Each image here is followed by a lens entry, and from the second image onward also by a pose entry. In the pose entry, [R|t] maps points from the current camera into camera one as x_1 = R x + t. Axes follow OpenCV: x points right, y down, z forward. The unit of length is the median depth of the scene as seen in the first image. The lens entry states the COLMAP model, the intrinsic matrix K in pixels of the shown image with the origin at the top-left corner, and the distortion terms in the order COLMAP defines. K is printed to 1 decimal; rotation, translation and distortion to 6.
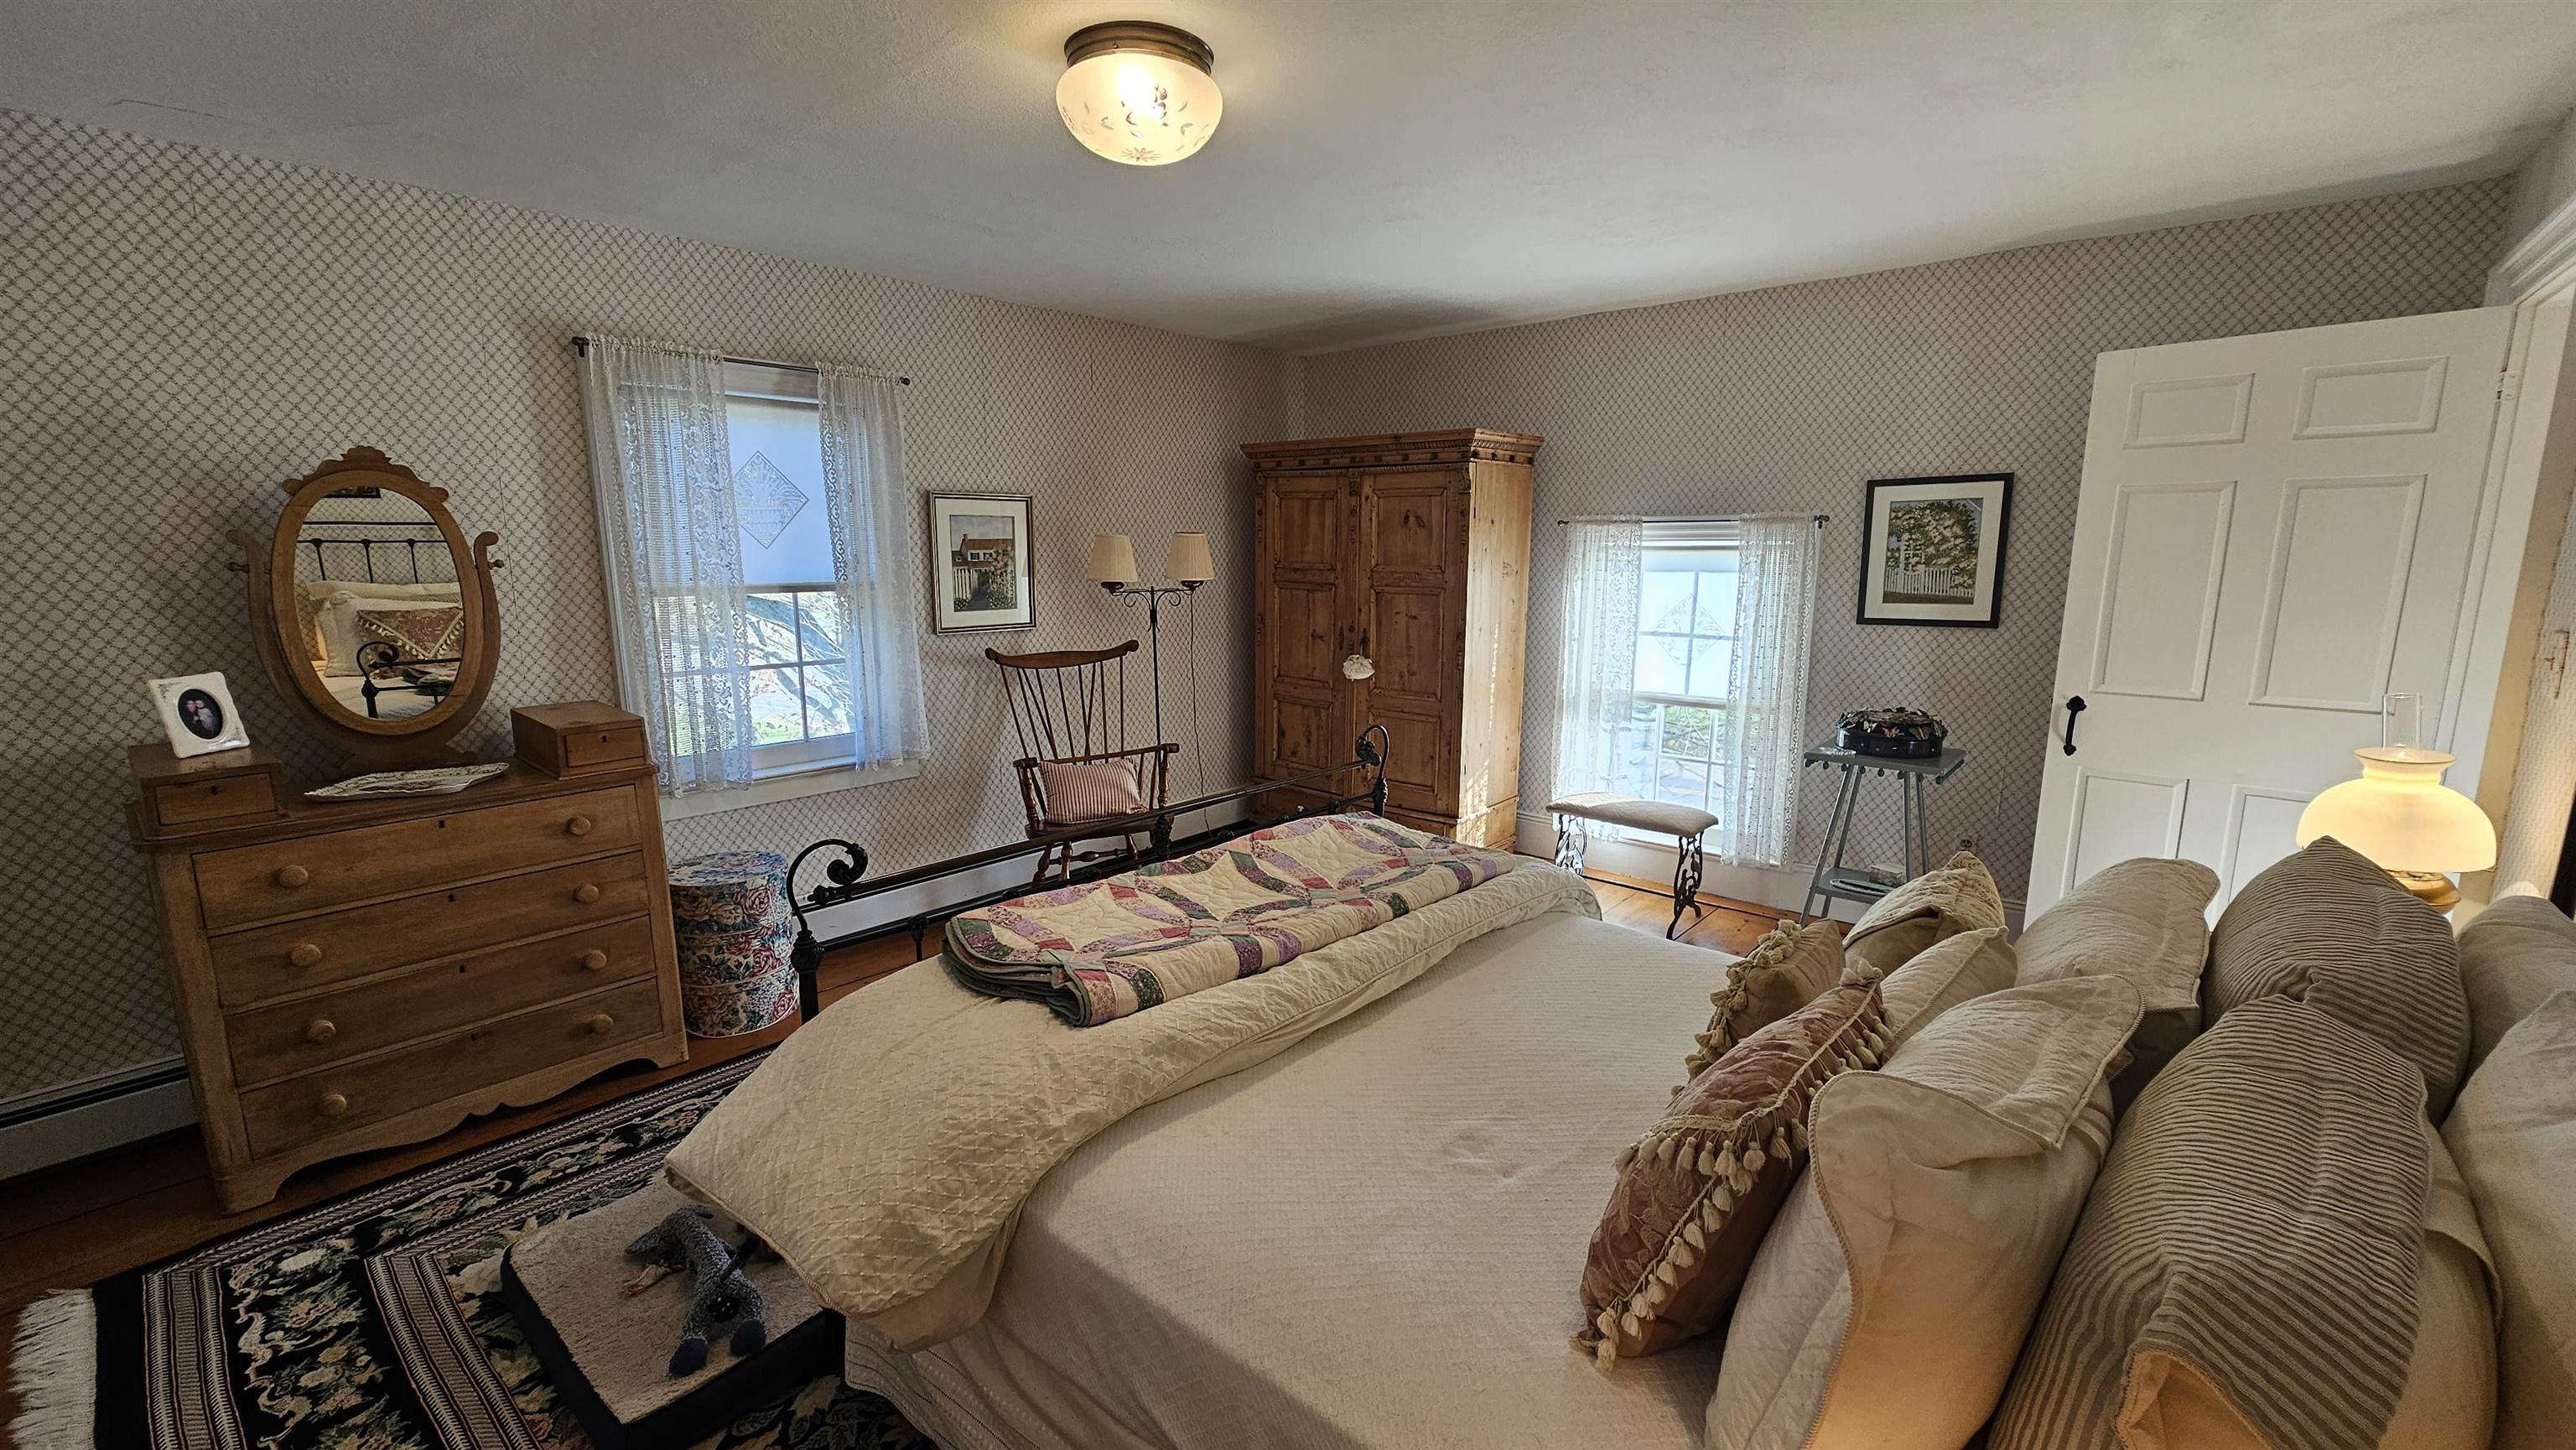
lens RADIAL K [[1049.1, 0, 1278.5], [0, 1049.1, 720.8], [0, 0, 1]] dist [-0.001842, -0.000574]
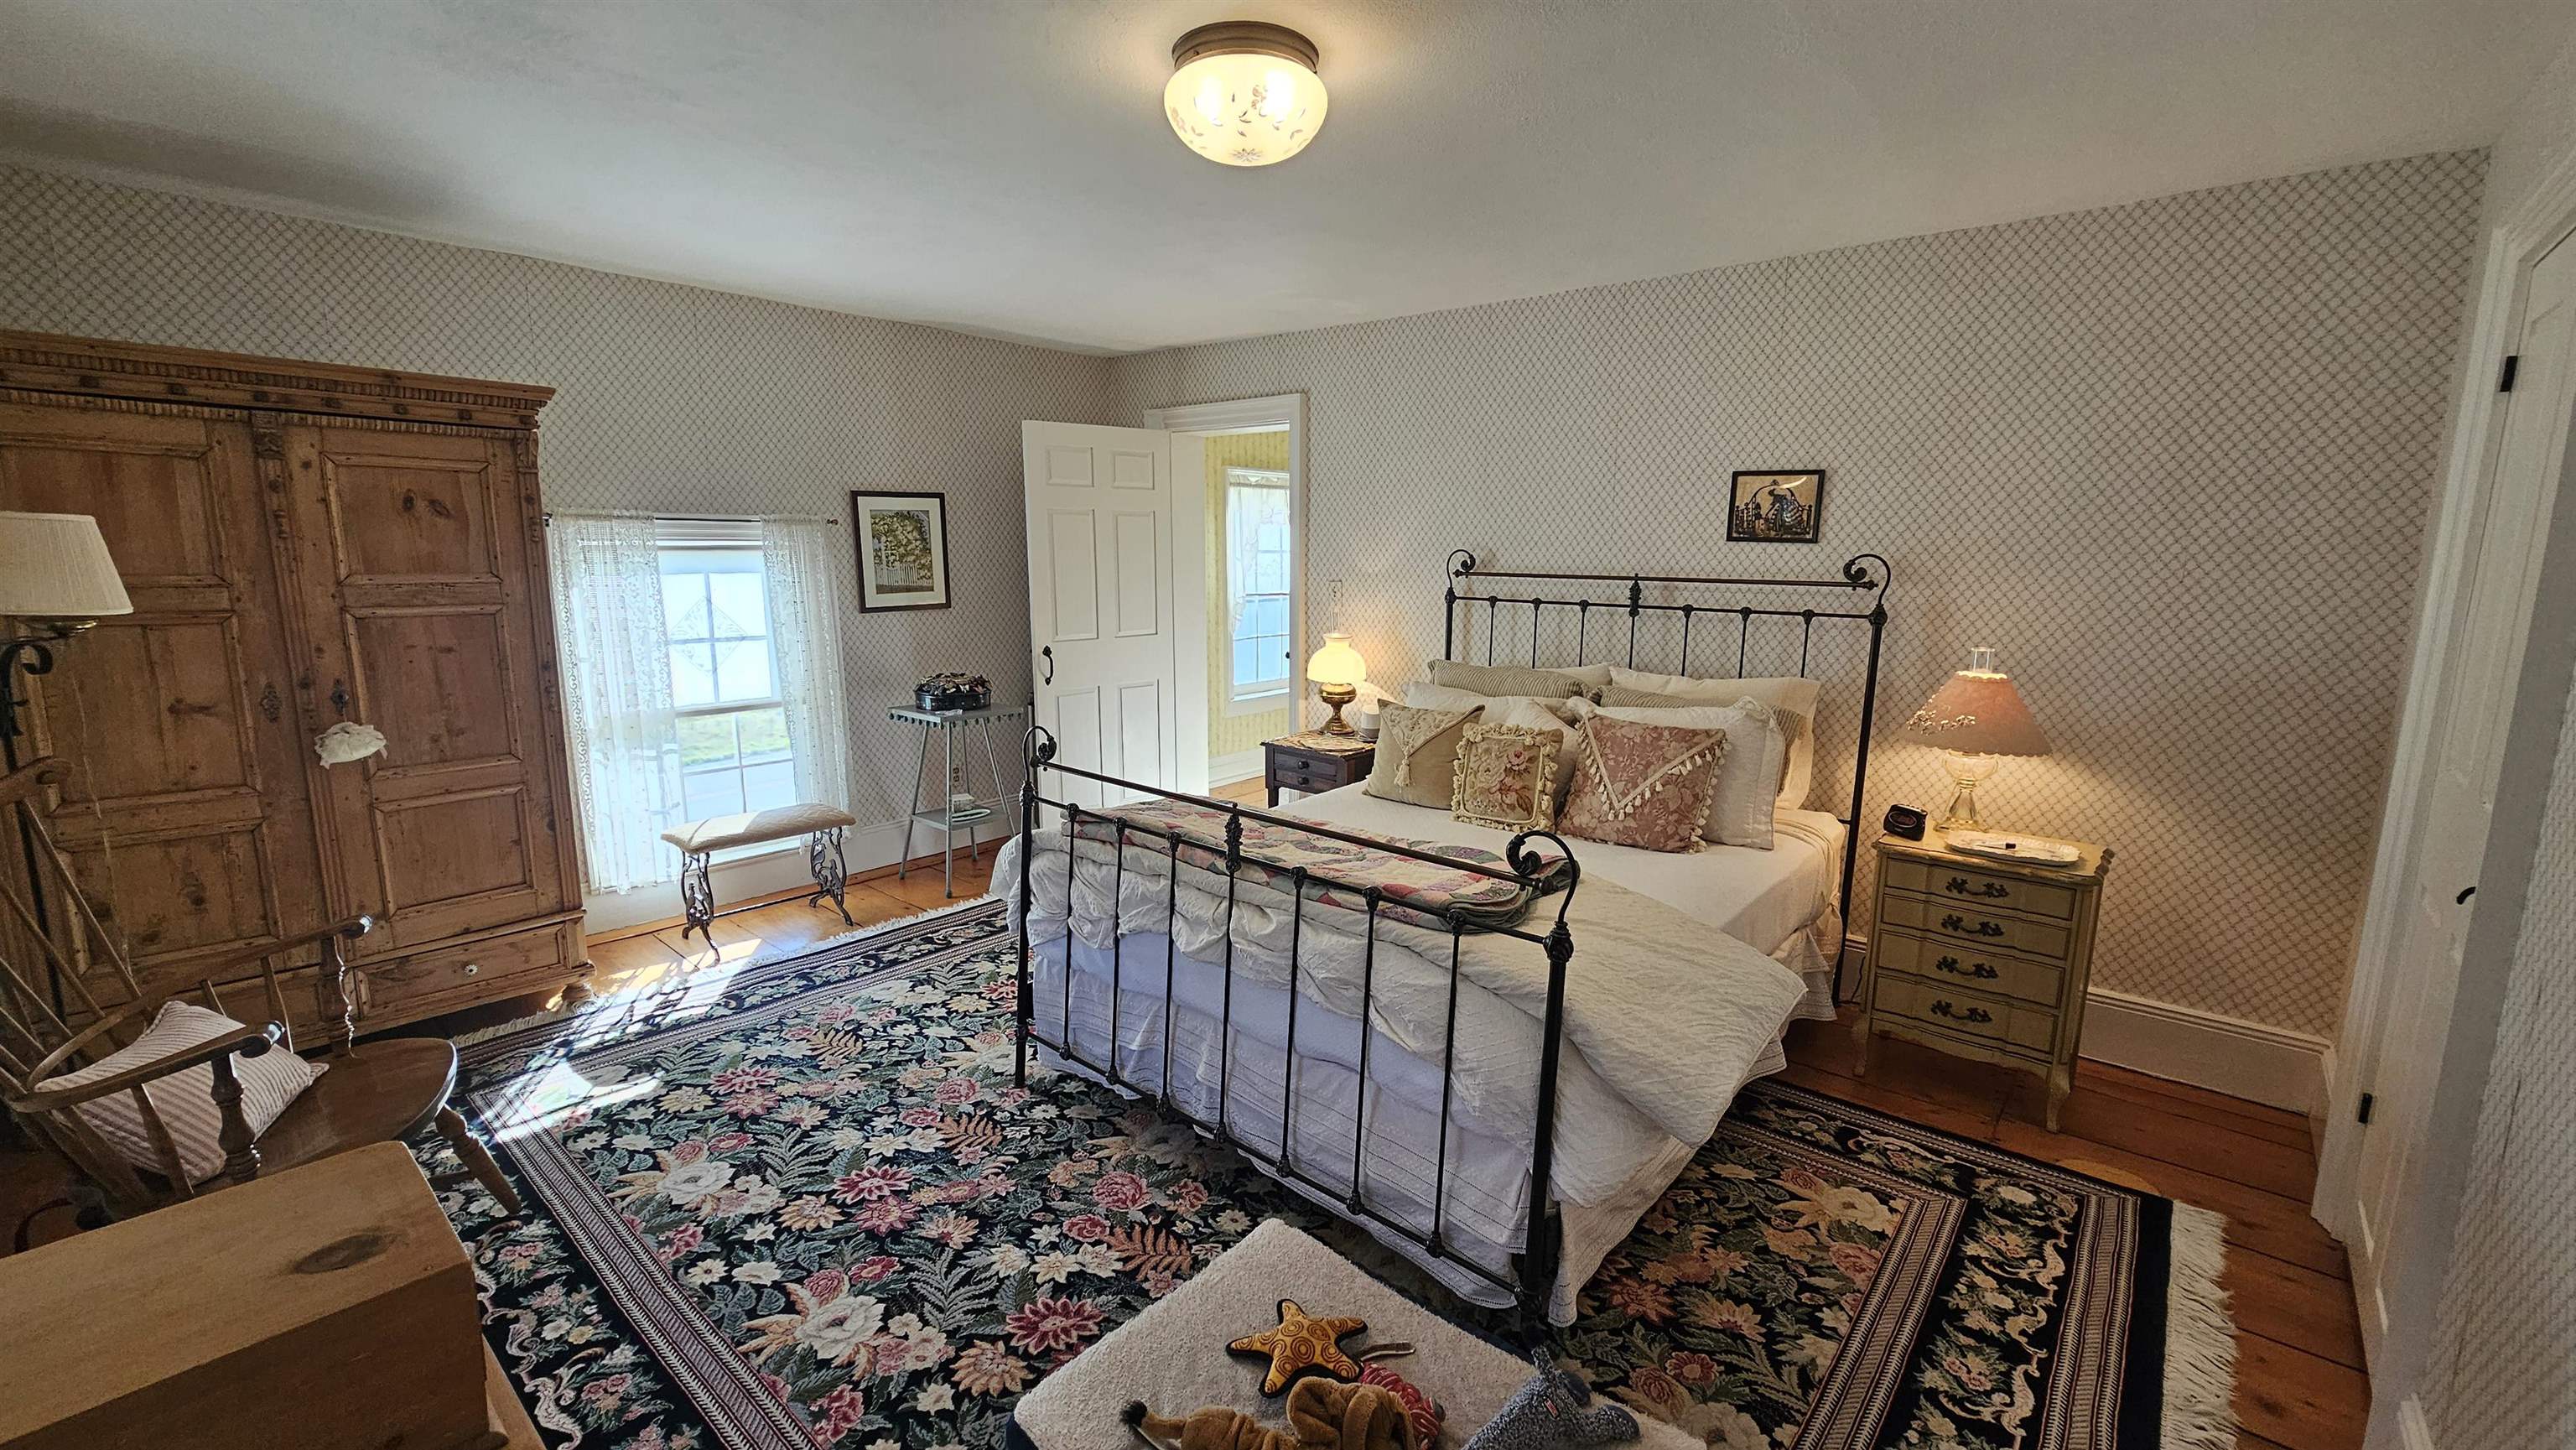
lens RADIAL K [[1049.1, 0, 1279.1], [0, 1049.1, 731.5], [0, 0, 1]] dist [-0.001842, -0.000574]
pose [[0.016878, -0.172639, 0.984841, -0.619764], [0.156154, 0.973350, 0.167949, -0.089760], [-0.987589, 0.150952, 0.043386, 0.521134]]
